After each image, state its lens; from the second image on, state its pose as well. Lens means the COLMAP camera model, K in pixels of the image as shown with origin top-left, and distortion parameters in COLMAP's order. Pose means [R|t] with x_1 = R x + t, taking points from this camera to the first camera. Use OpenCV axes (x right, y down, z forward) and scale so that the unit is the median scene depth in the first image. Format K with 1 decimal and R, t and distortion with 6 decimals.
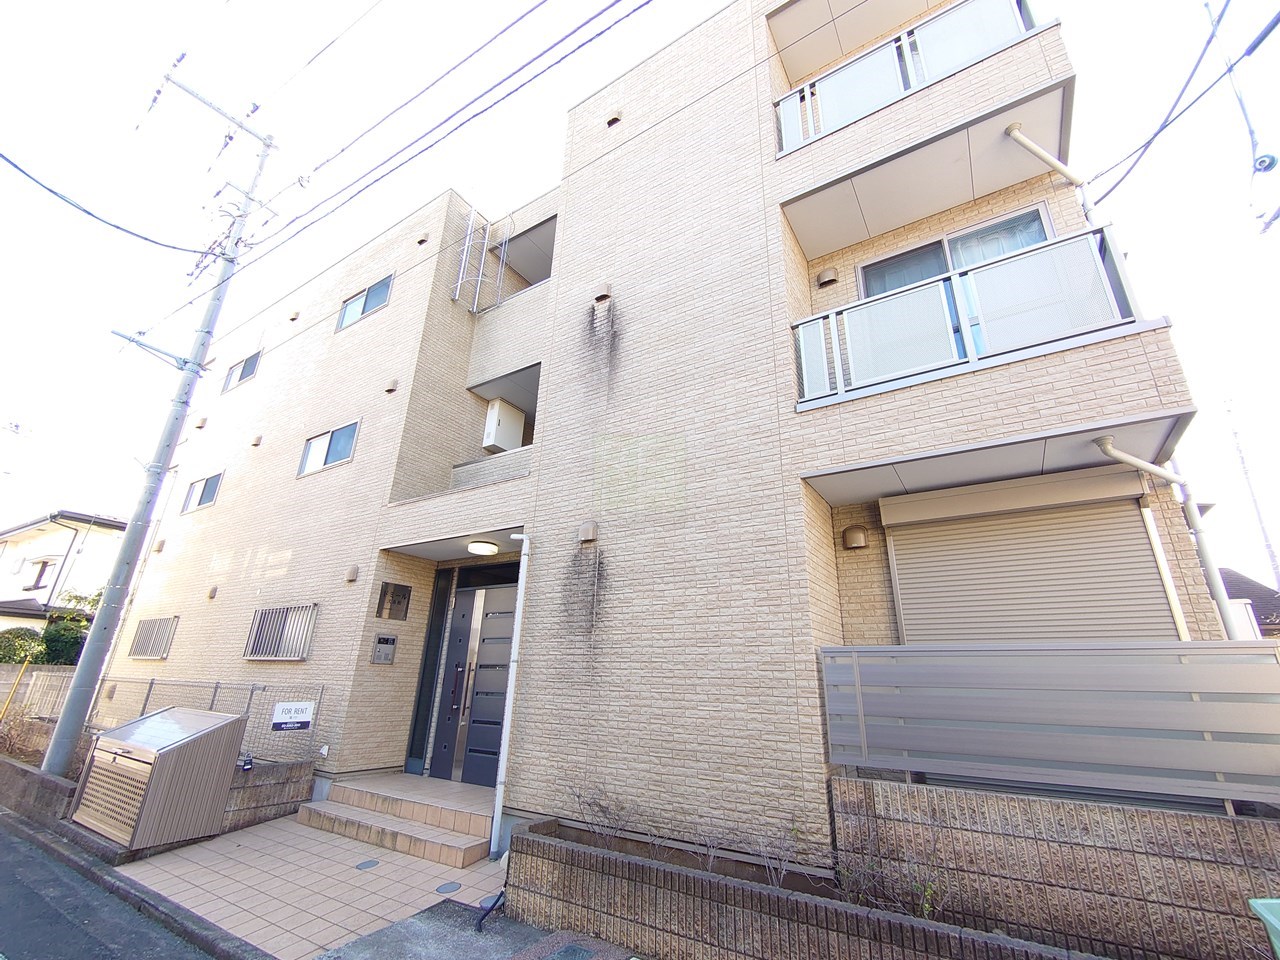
lens RADIAL K [[551.6, 0, 639.5], [0, 551.6, 474.1], [0, 0, 1]] dist [0.003626, -0.001658]
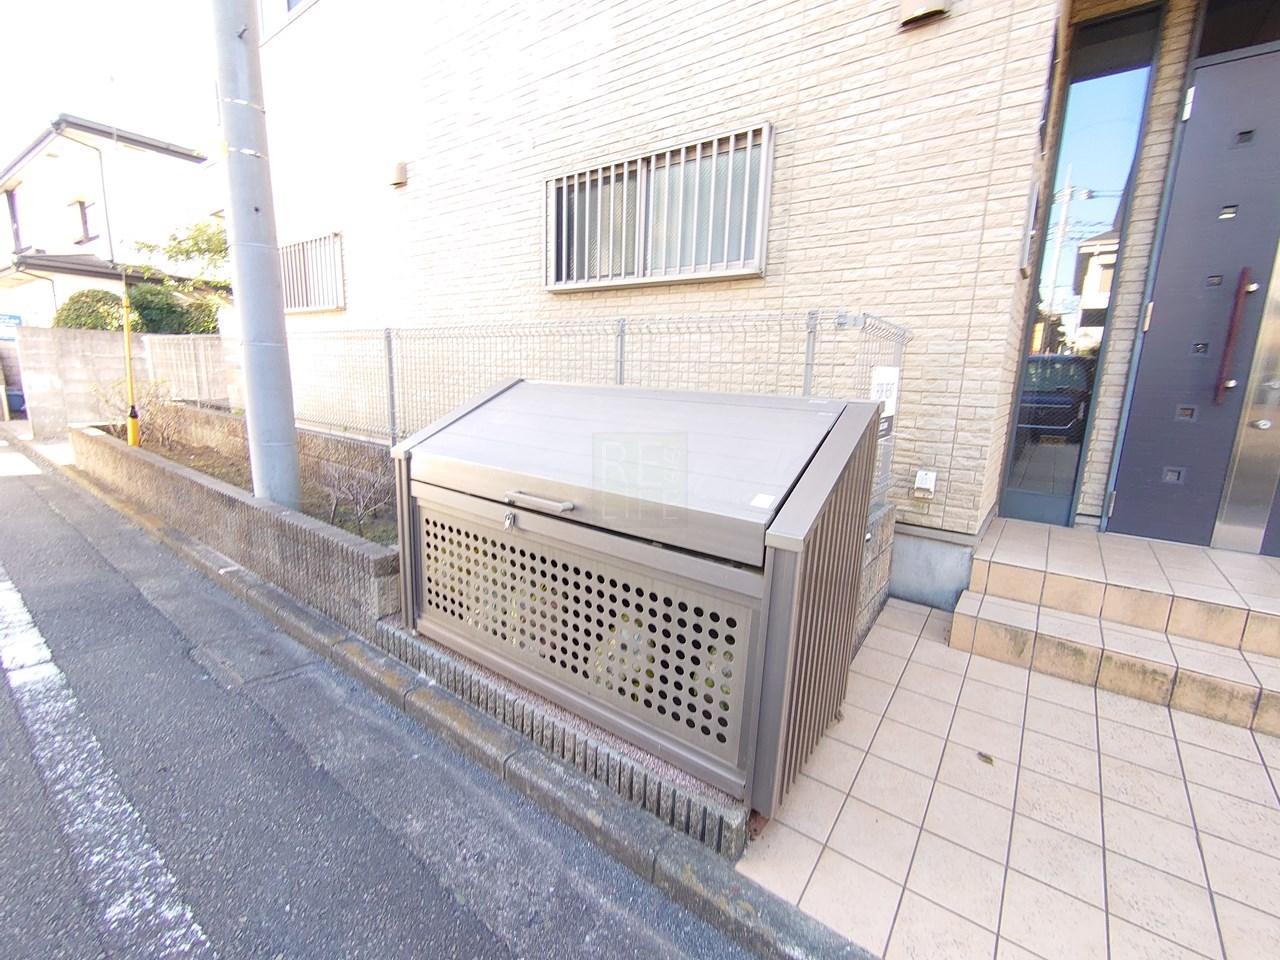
lens RADIAL K [[551.6, 0, 640.2], [0, 551.6, 467.6], [0, 0, 1]] dist [0.003626, -0.001658]
pose [[0.997531, 0.013315, -0.068953, -0.776634], [0.023680, 0.860586, 0.508755, 0.292496], [0.066115, -0.509132, 0.858146, 0.669937]]
